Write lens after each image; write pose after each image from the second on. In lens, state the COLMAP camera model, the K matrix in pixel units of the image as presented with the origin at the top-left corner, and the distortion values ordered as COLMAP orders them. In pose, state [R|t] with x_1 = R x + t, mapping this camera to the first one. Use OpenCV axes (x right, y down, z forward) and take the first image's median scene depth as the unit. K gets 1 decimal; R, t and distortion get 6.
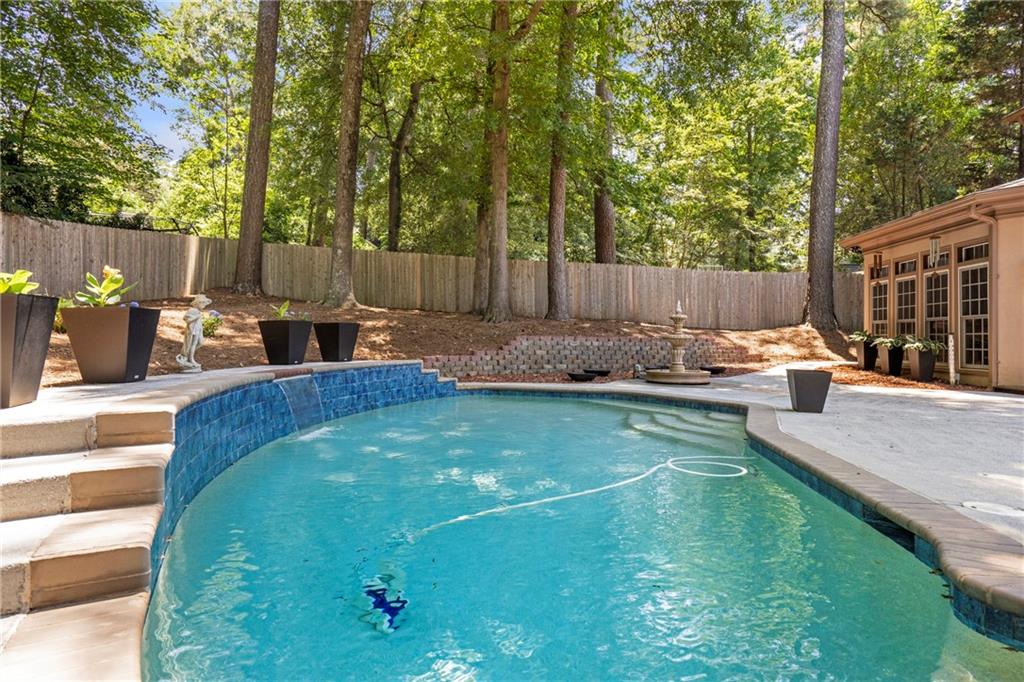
lens RADIAL K [[592.6, 0, 509.6], [0, 592.6, 334.5], [0, 0, 1]] dist [-0.003588, 0.000491]
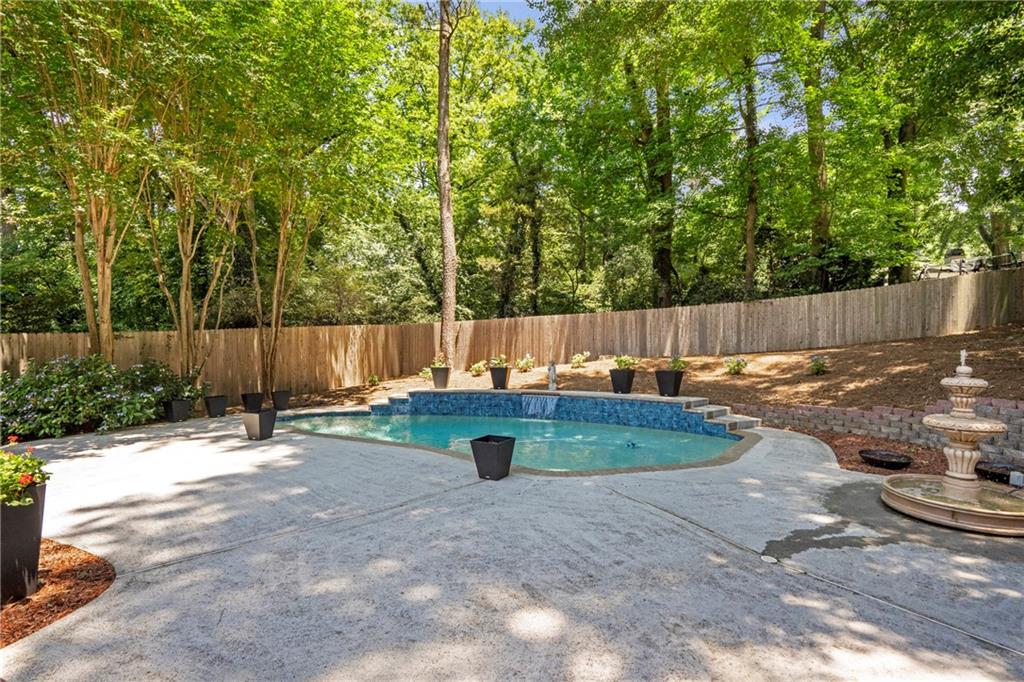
lens RADIAL K [[470.2, 0, 536.5], [0, 470.2, 349.8], [0, 0, 1]] dist [-0.009156, 0.004972]
pose [[-0.236051, 0.001499, -0.971740, 0.645991], [0.000532, 0.999999, 0.001413, -0.050184], [0.971741, -0.000183, -0.236051, 0.636550]]
